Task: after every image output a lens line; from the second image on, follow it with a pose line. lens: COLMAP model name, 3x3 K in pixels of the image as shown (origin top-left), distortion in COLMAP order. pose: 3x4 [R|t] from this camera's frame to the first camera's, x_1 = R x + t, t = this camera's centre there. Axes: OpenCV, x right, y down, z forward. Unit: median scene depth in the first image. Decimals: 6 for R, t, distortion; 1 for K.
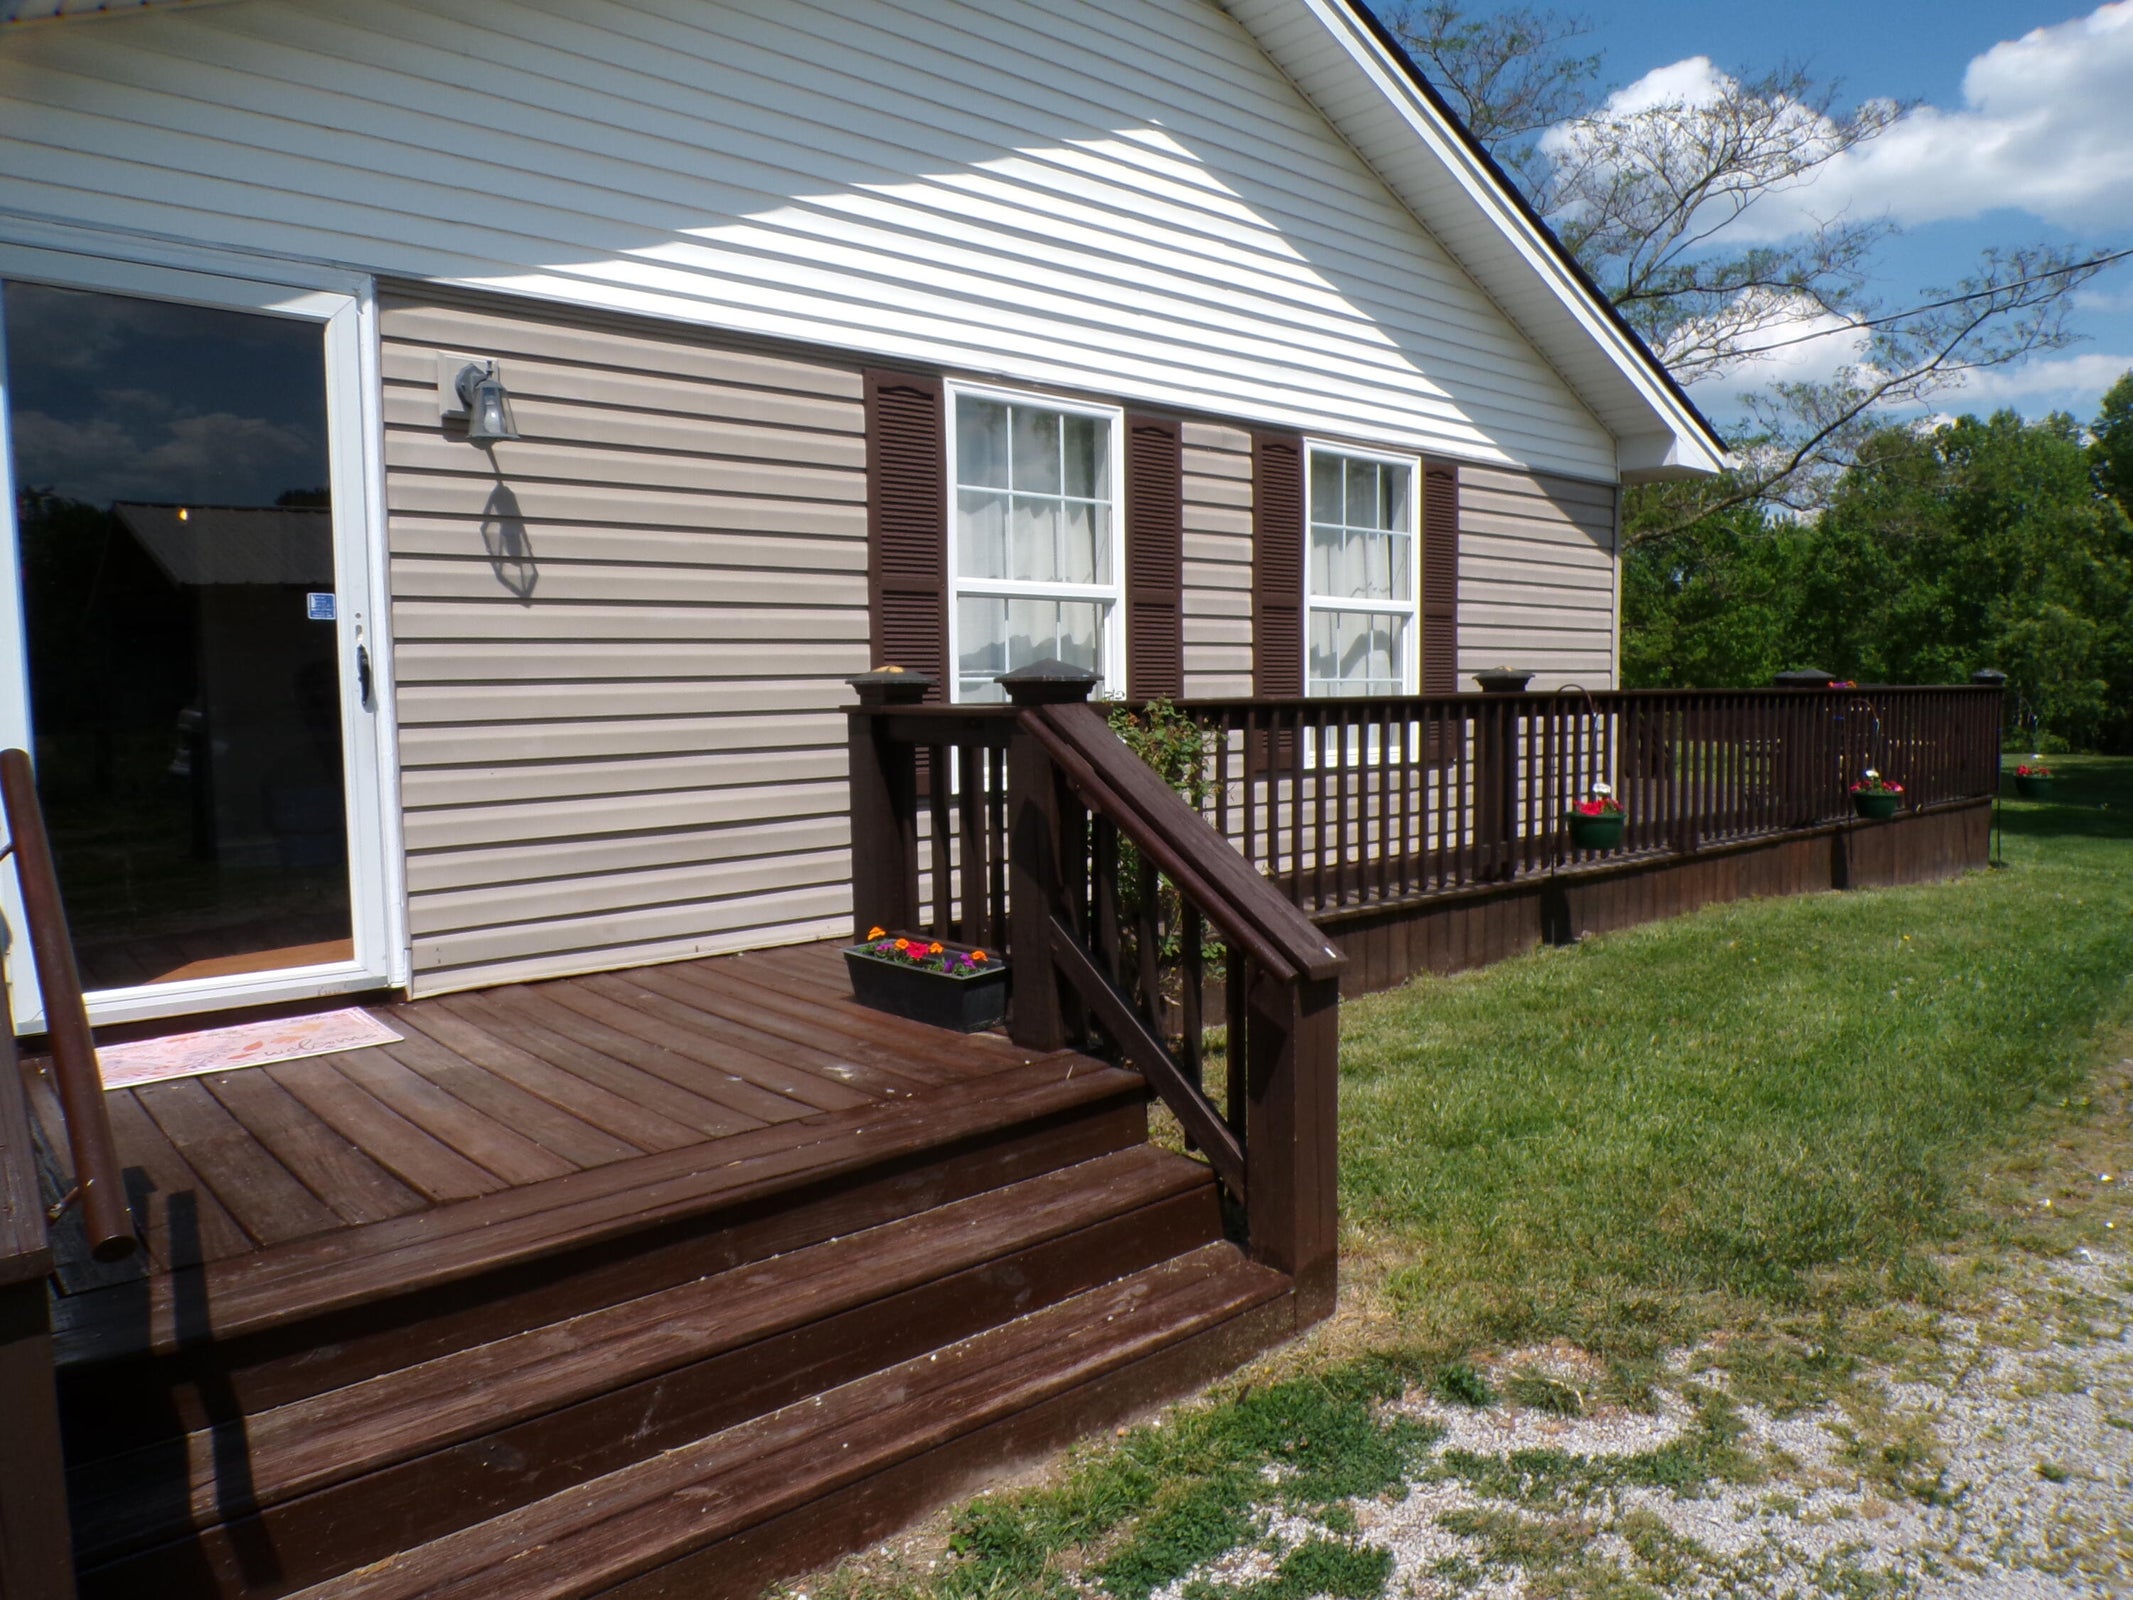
lens RADIAL K [[1460.1, 0, 1069.7], [0, 1460.1, 821.6], [0, 0, 1]] dist [-0.084061, 0.058241]
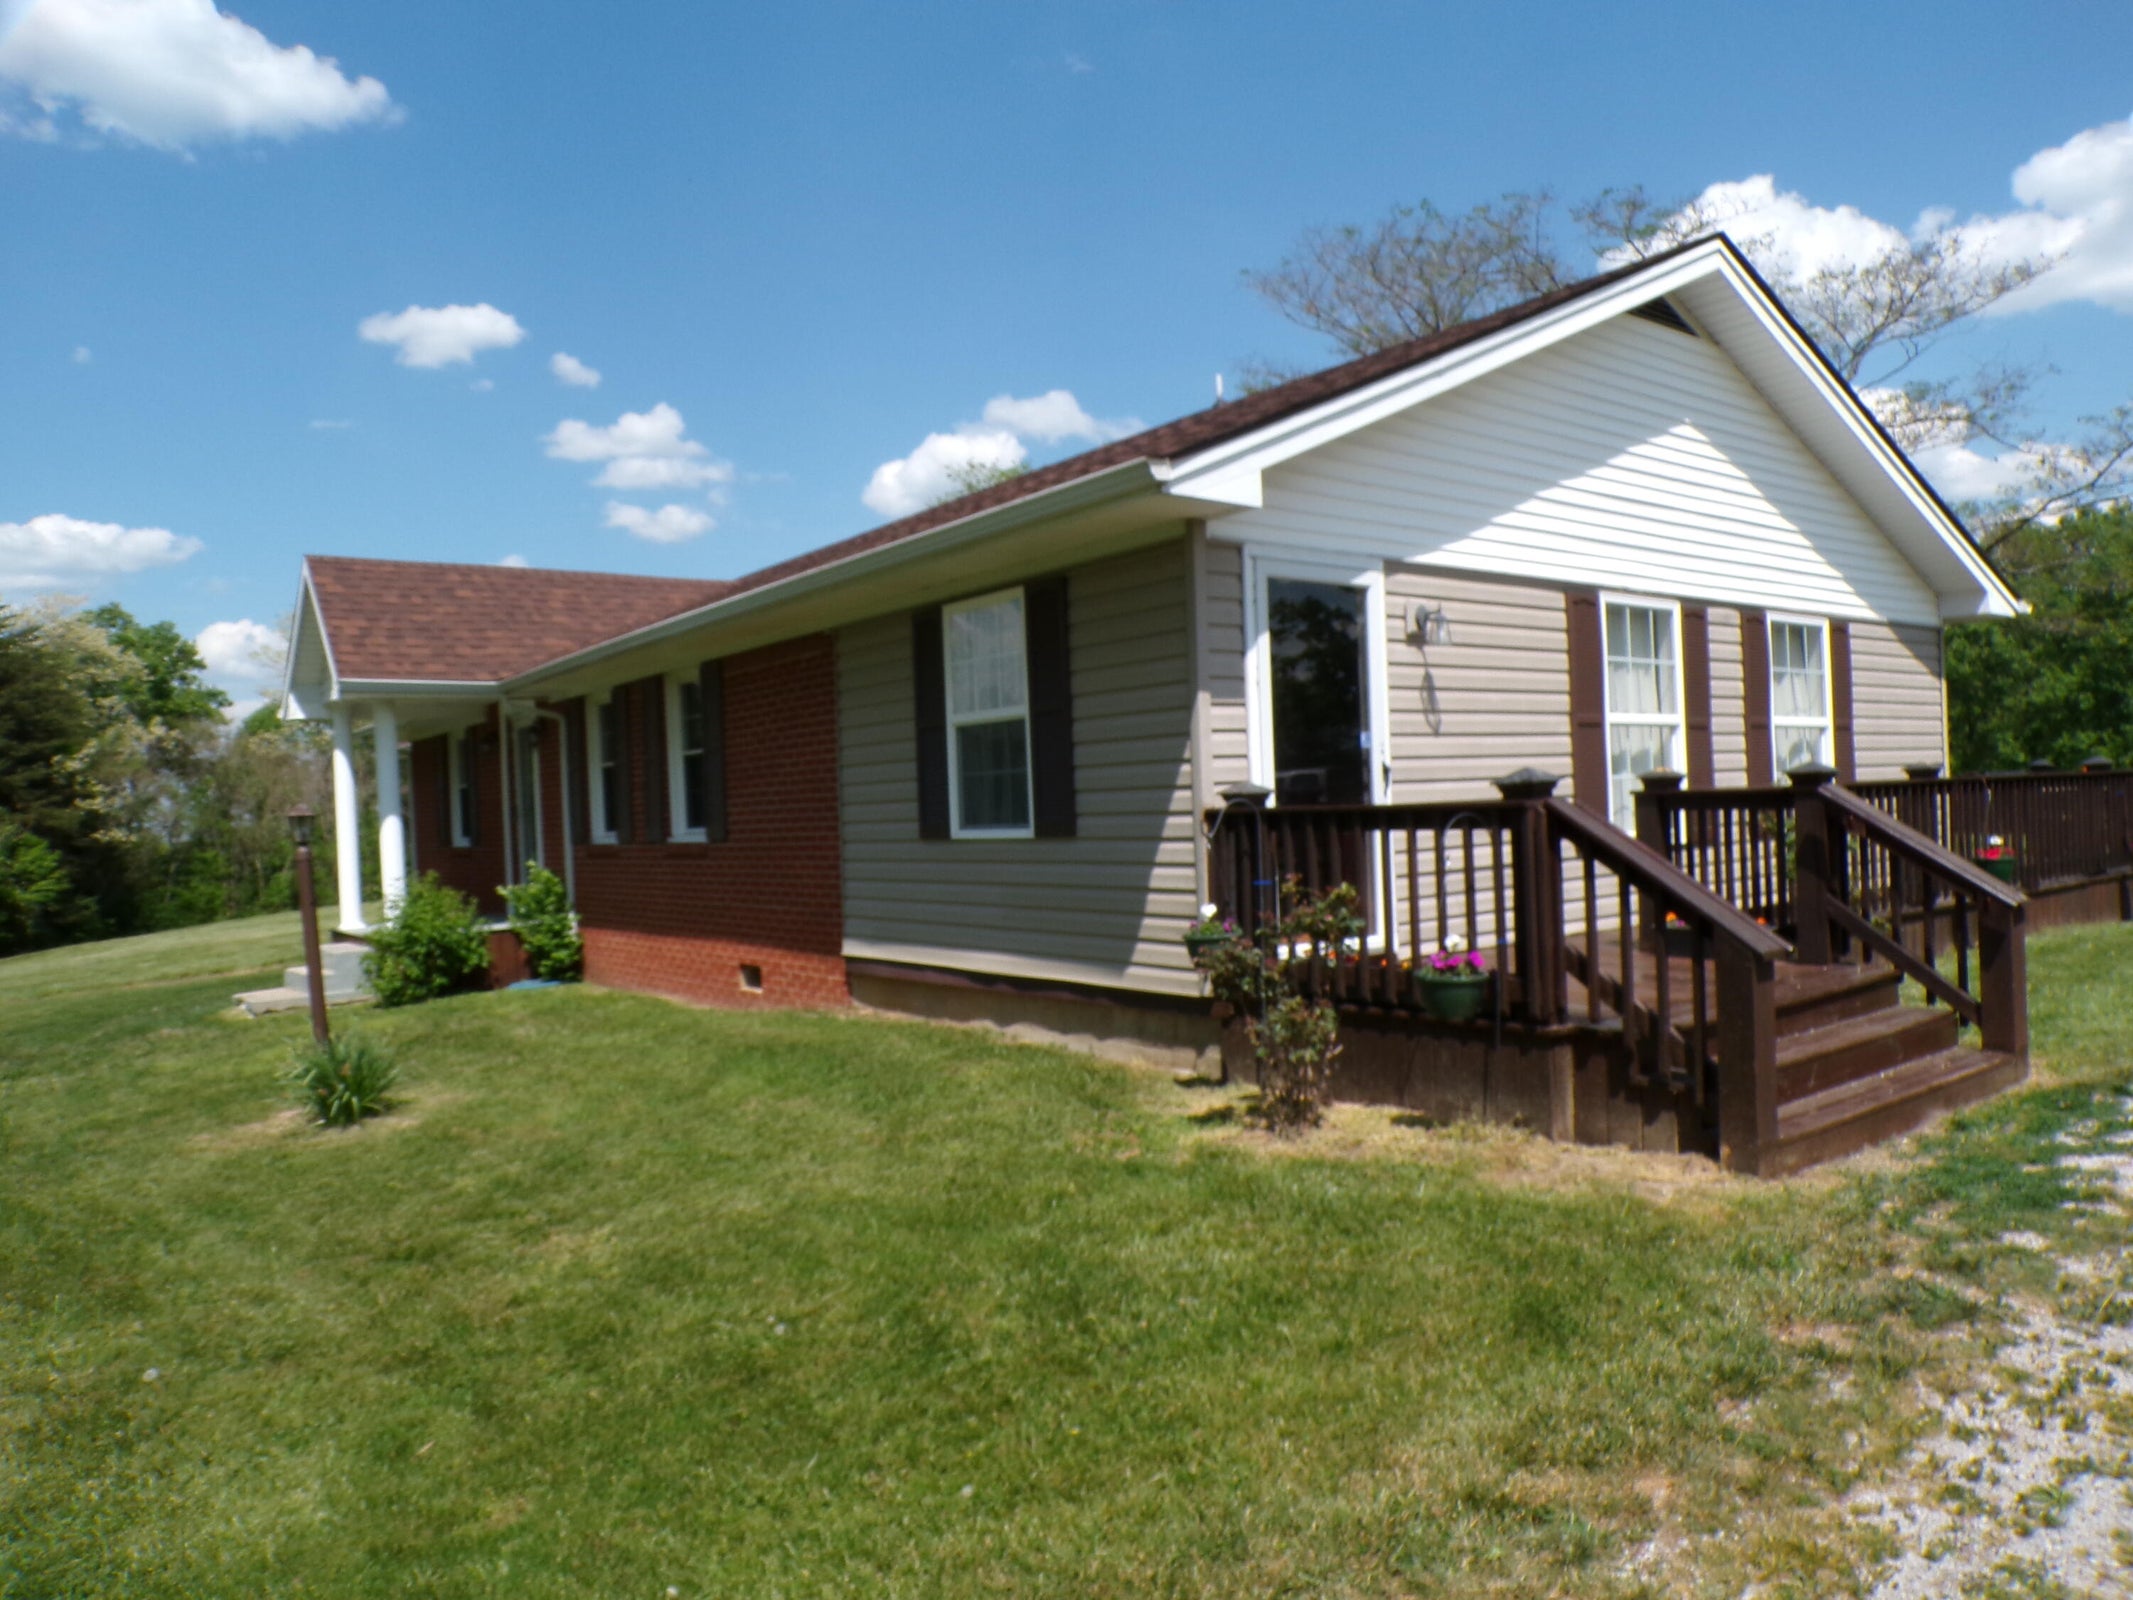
lens RADIAL K [[1426.6, 0, 1067.2], [0, 1426.6, 814.9], [0, 0, 1]] dist [-0.033441, 0.008227]
pose [[0.997350, -0.018770, -0.070293, -0.413633], [0.013255, 0.996856, -0.078118, 0.043552], [0.071538, 0.076979, 0.994463, -0.440638]]
